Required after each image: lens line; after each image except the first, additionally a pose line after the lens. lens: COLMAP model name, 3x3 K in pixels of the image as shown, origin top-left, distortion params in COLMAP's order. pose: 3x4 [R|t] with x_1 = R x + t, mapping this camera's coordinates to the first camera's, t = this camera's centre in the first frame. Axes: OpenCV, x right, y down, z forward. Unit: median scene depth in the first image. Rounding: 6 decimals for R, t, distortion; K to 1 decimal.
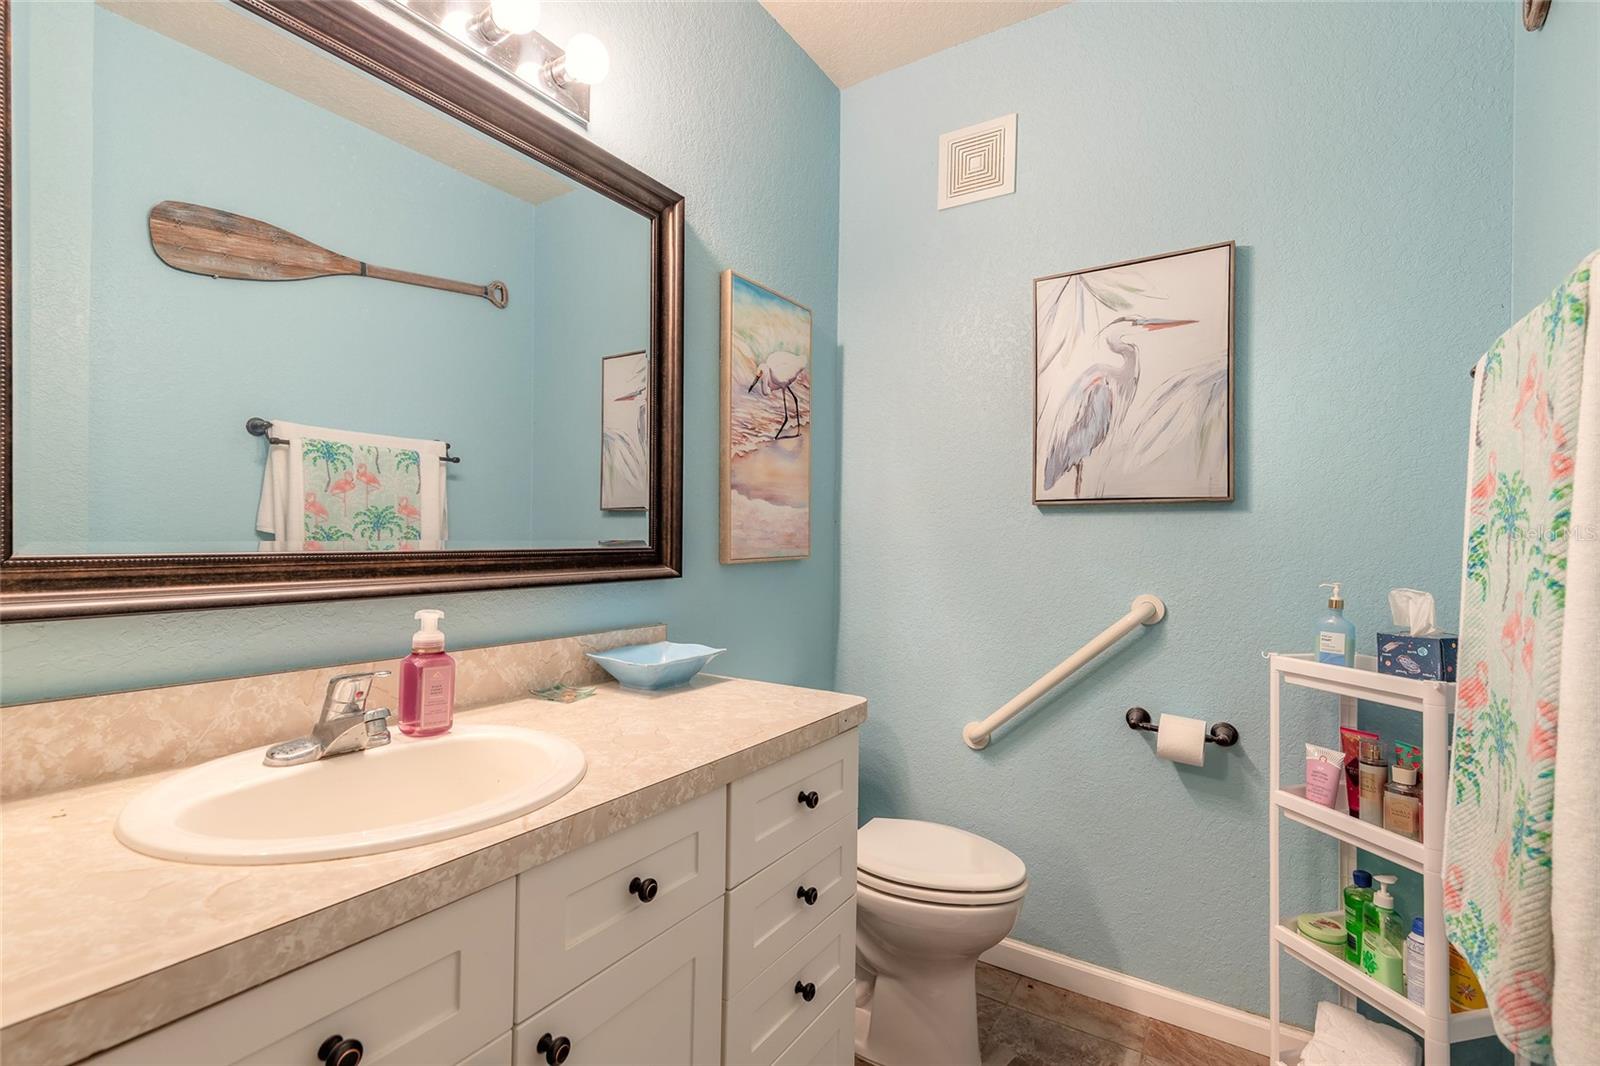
lens RADIAL K [[721.0, 0, 797.6], [0, 721.0, 536.4], [0, 0, 1]] dist [0.007351, -0.002207]
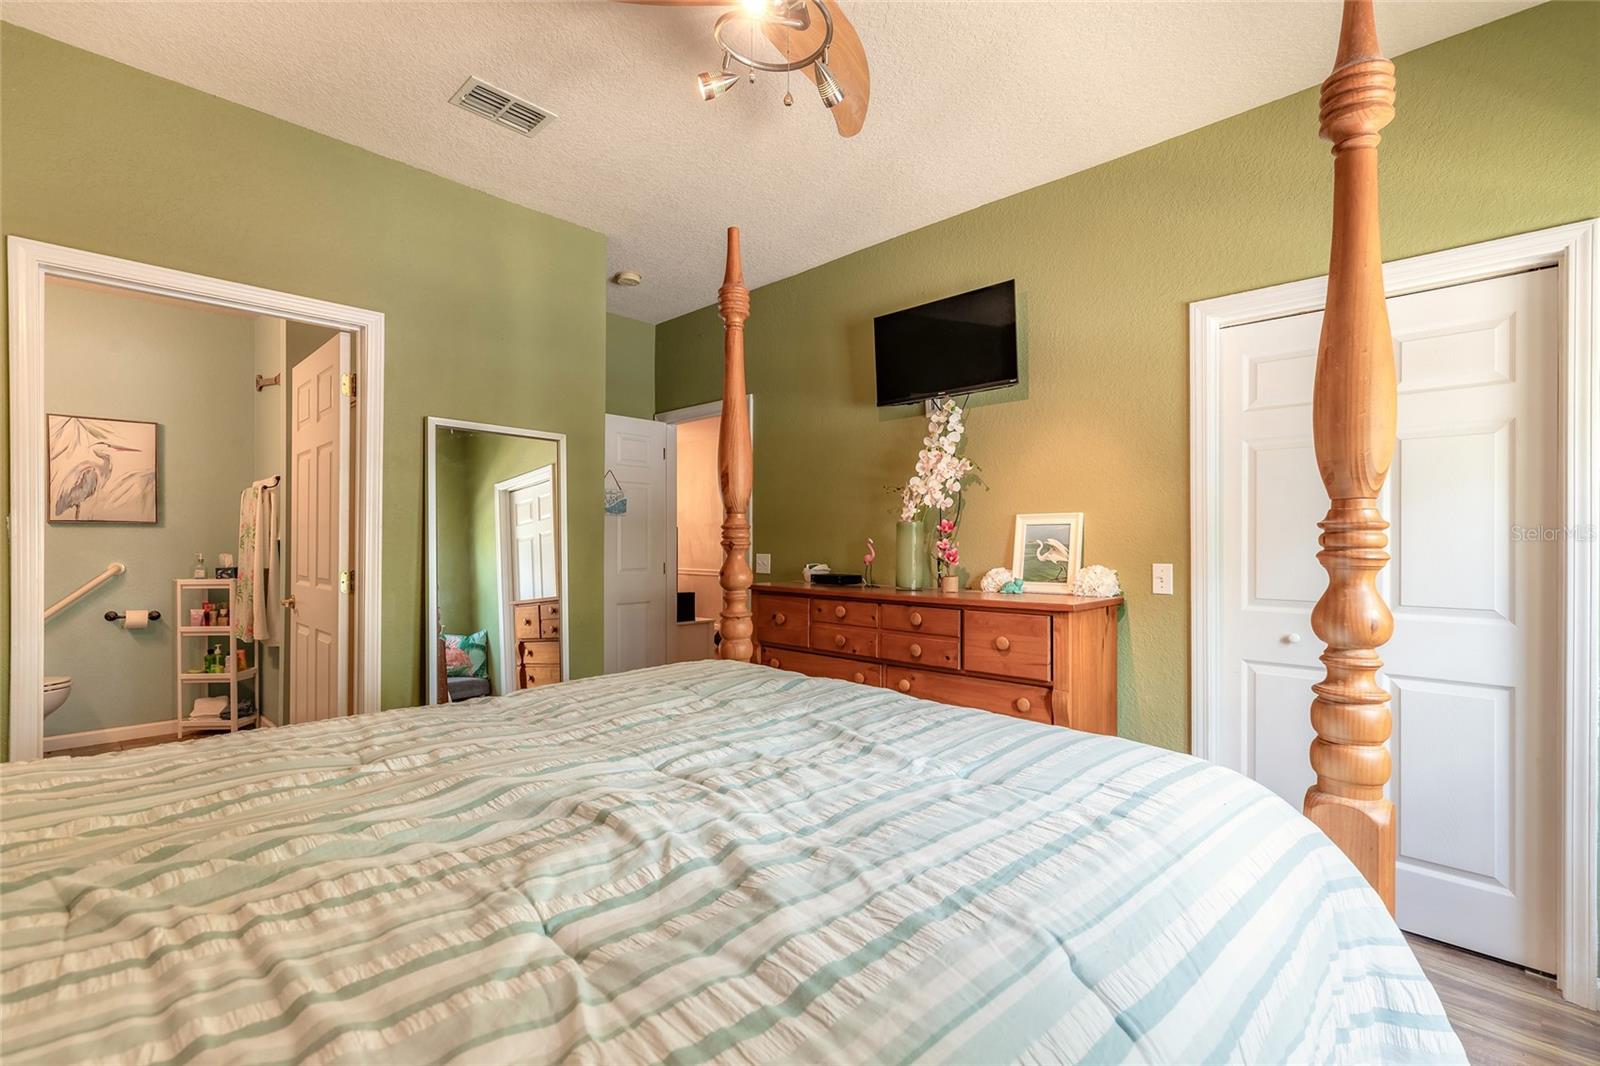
lens RADIAL K [[721.0, 0, 795.9], [0, 721.0, 536.9], [0, 0, 1]] dist [0.007351, -0.002207]
pose [[0.196323, -0.011632, 0.980470, -1.497485], [-0.001537, 0.999925, 0.012170, -0.036279], [-0.980538, -0.003896, 0.196290, -1.753462]]
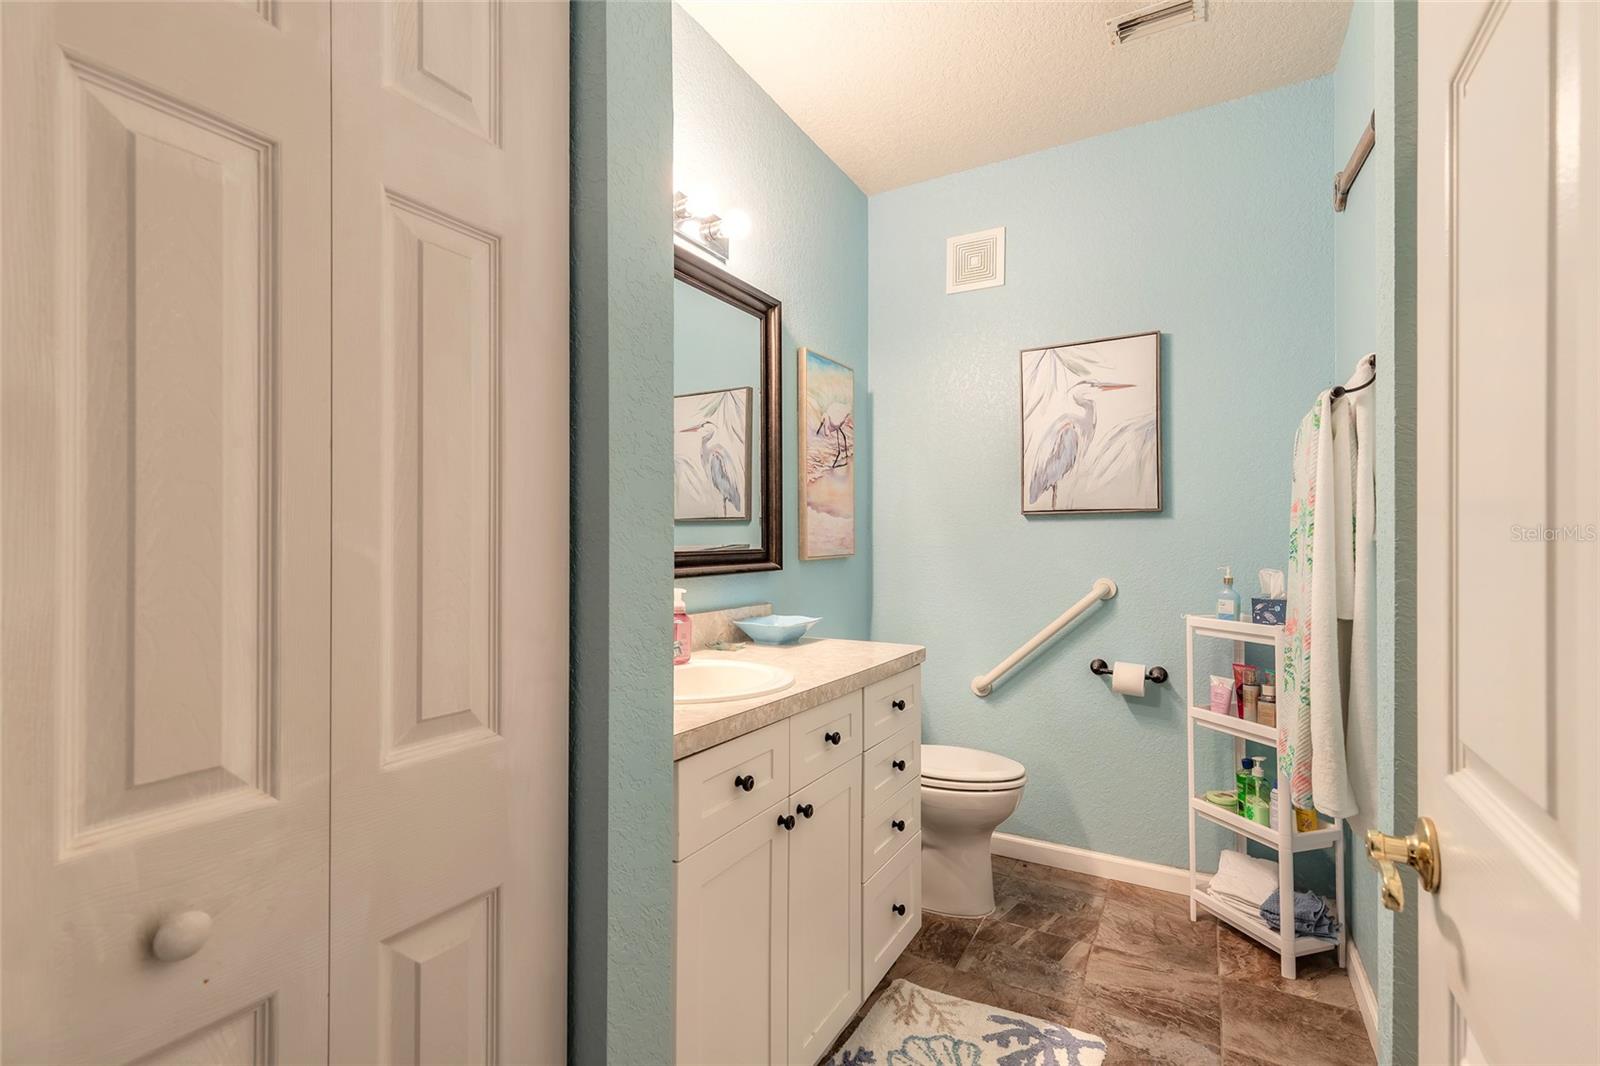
lens RADIAL K [[721.0, 0, 796.0], [0, 721.0, 536.1], [0, 0, 1]] dist [0.007351, -0.002207]
pose [[0.998618, -0.012970, 0.050930, -0.198771], [0.013163, 0.999907, -0.003452, -0.004209], [-0.050880, 0.004118, 0.998696, -0.400722]]
